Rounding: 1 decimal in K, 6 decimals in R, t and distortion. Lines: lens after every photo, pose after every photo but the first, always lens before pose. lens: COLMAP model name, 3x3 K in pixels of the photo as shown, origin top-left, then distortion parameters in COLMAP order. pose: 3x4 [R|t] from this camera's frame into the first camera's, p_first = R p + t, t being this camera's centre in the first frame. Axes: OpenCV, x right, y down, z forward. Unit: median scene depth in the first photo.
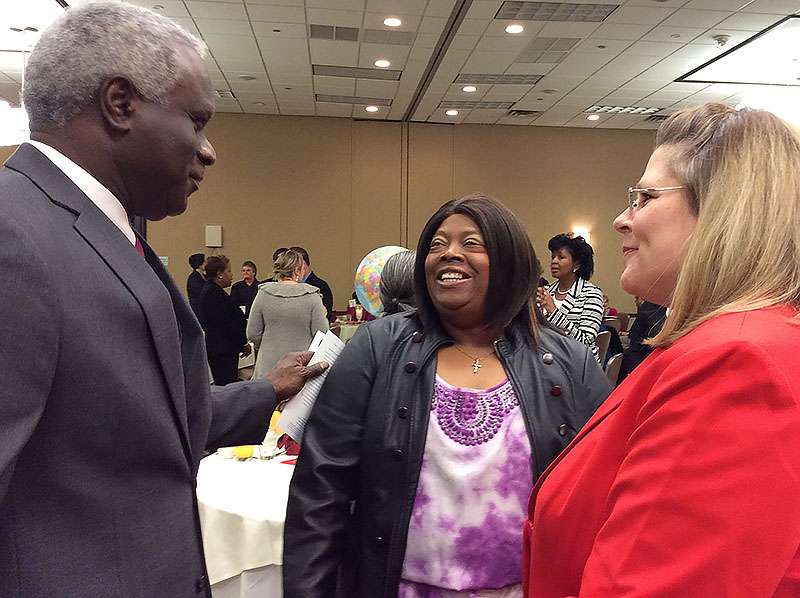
lens RADIAL K [[772.9, 0, 400.2], [0, 772.9, 297.0], [0, 0, 1]] dist [-0.041518, 0.000000]
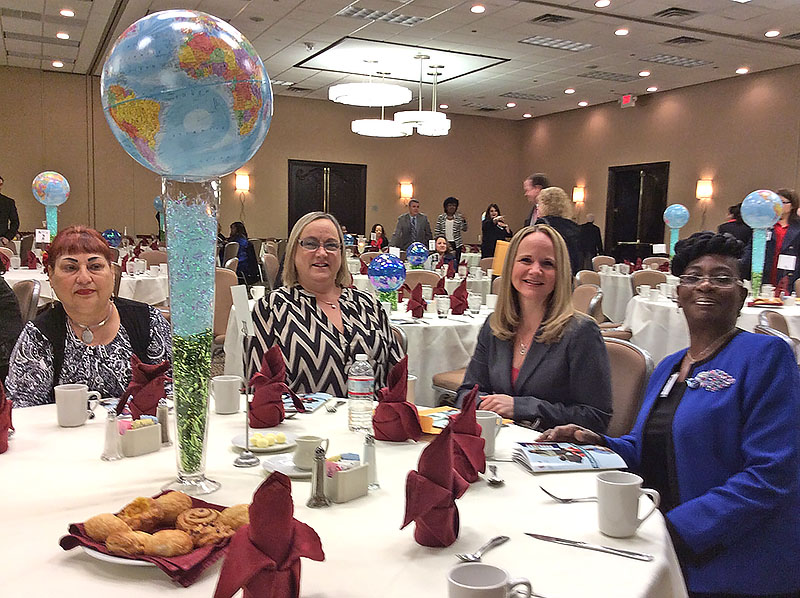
lens RADIAL K [[772.9, 0, 398.8], [0, 772.9, 301.5], [0, 0, 1]] dist [-0.041518, 0.000000]
pose [[0.936252, -0.007327, 0.351253, 0.049195], [-0.020253, 0.996994, 0.074781, 0.033094], [-0.350745, -0.077127, 0.933289, -0.405175]]
